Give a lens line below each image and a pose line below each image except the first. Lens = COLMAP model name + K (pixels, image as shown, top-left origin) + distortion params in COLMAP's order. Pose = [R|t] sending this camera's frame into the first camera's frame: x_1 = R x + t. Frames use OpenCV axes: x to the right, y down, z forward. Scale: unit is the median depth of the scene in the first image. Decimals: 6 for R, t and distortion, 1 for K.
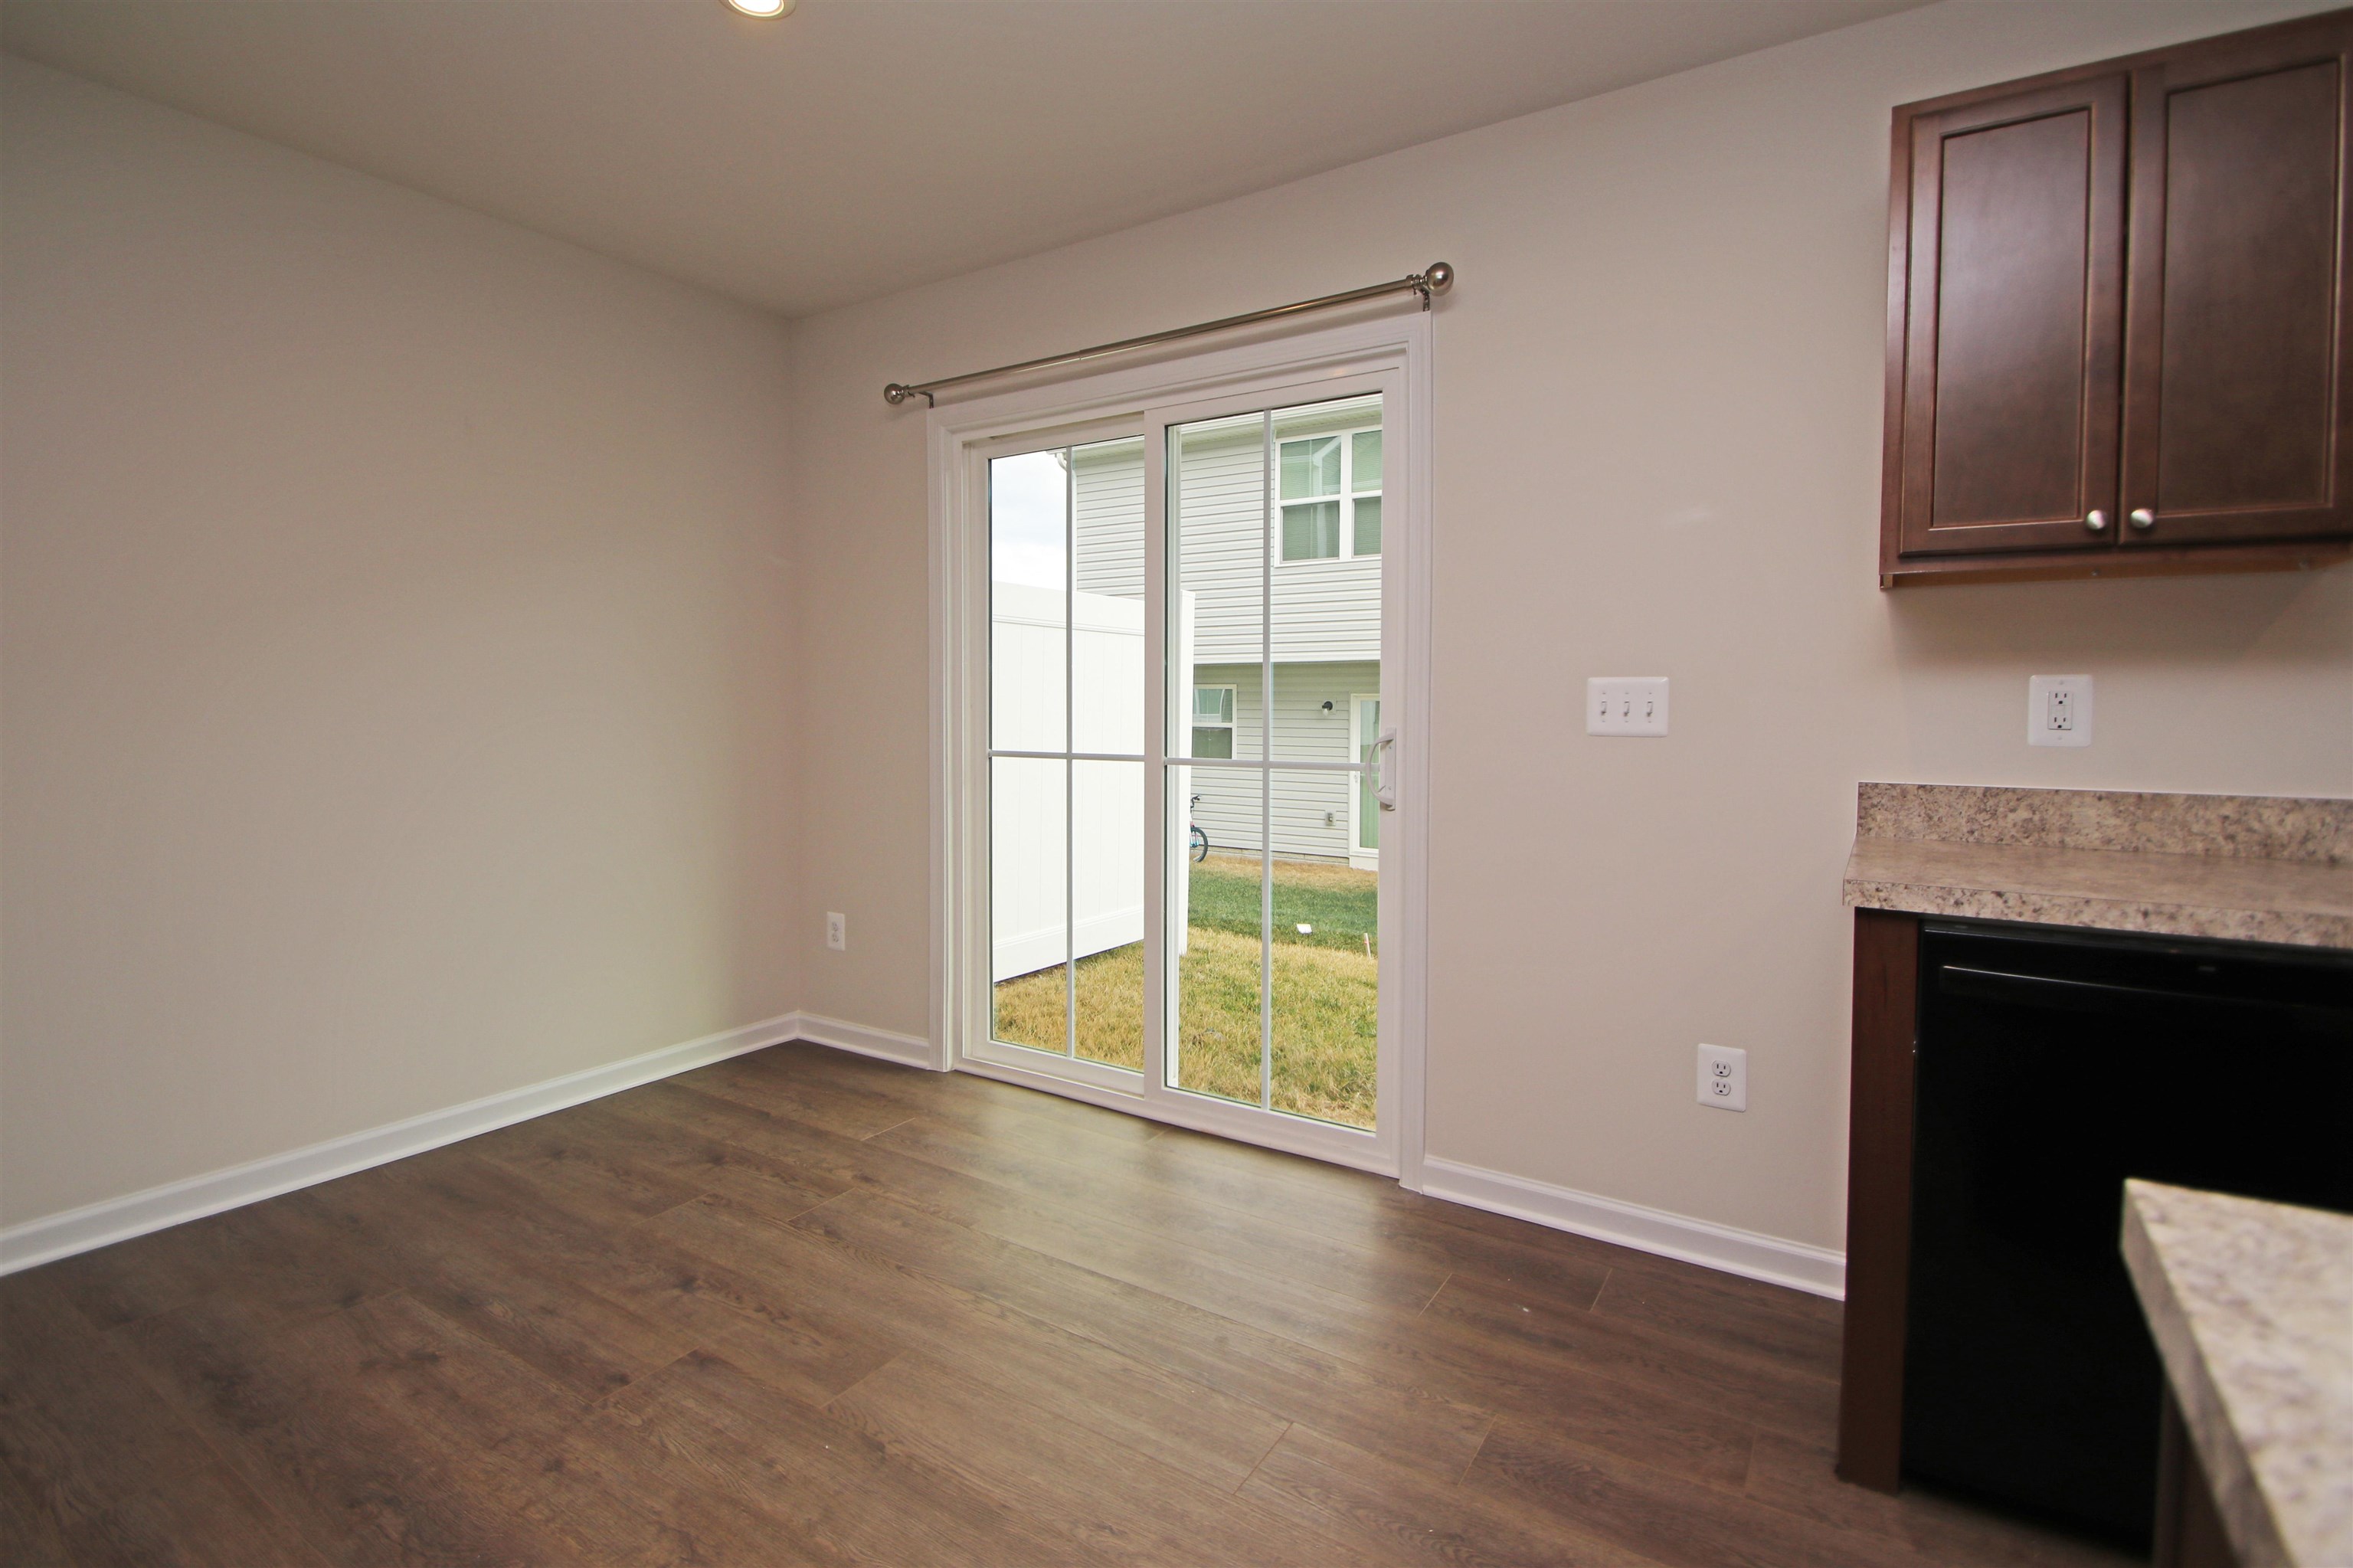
lens RADIAL K [[1104.3, 0, 1170.5], [0, 1104.3, 746.6], [0, 0, 1]] dist [-0.007529, -0.003441]
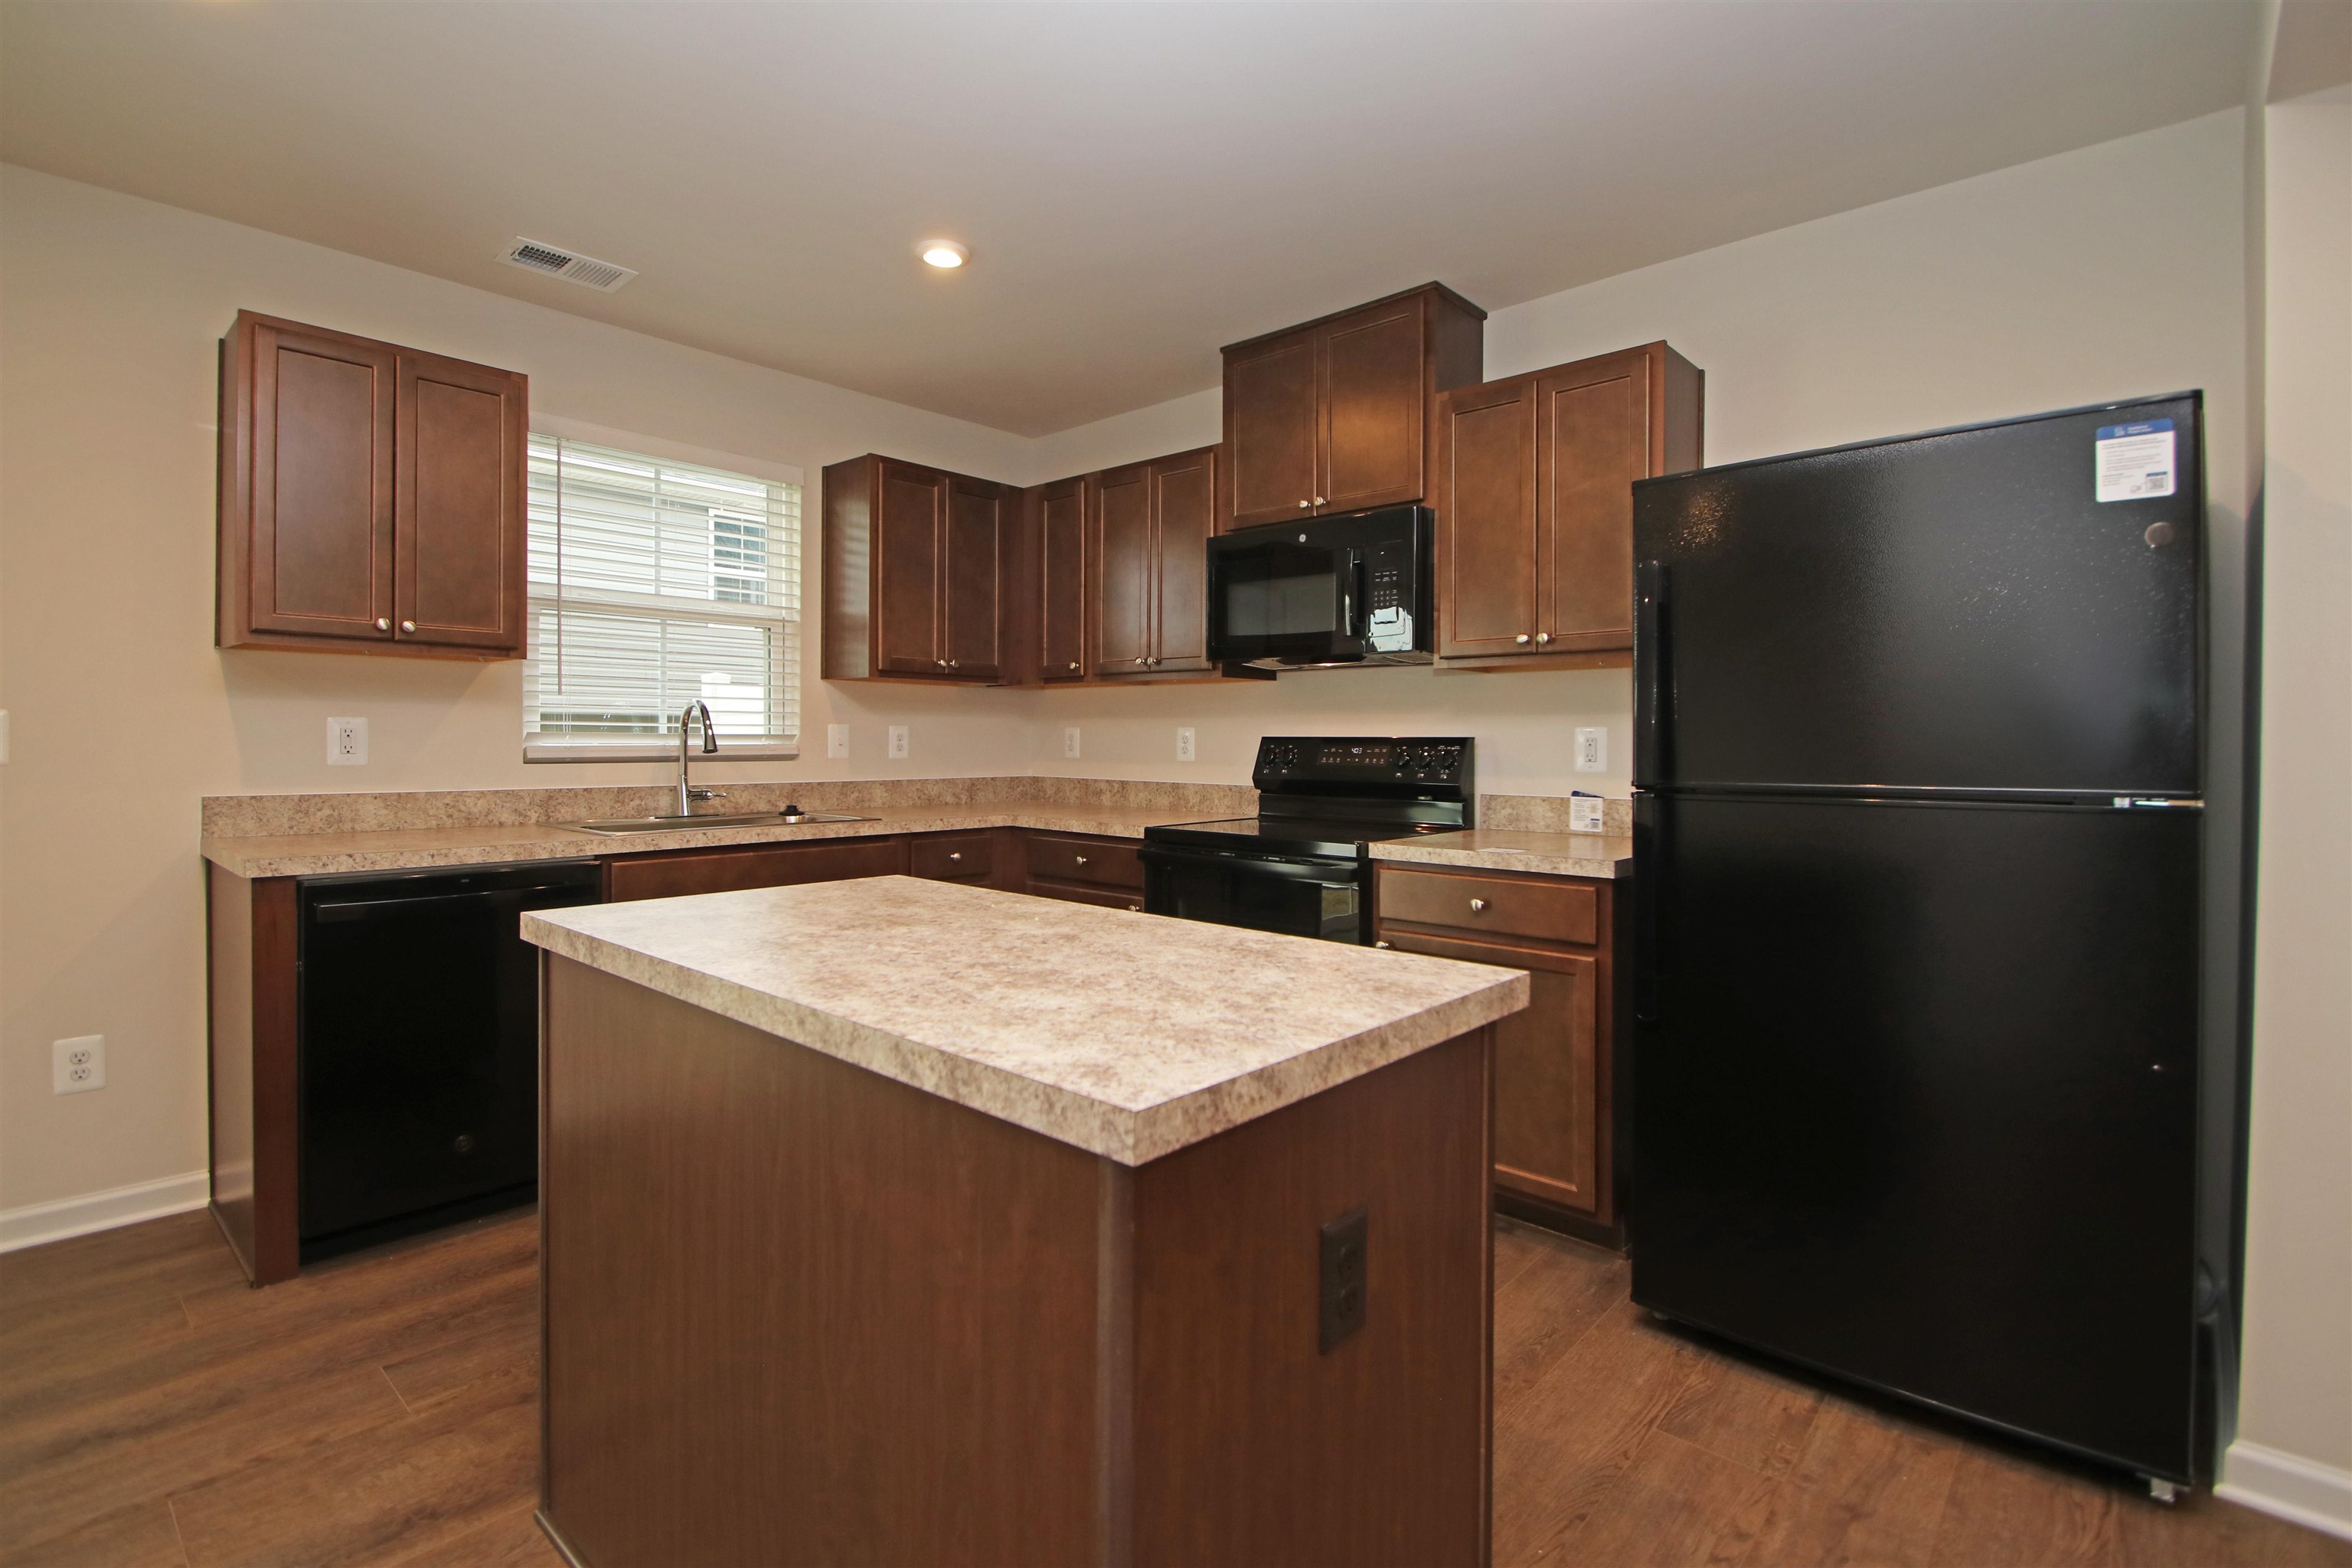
lens RADIAL K [[1103.8, 0, 1207.6], [0, 1103.8, 754.9], [0, 0, 1]] dist [-0.007529, -0.003441]
pose [[0.116795, -0.012721, 0.993075, -0.592999], [0.034025, 0.999382, 0.008801, 0.014182], [-0.992573, 0.032762, 0.117156, -0.373363]]
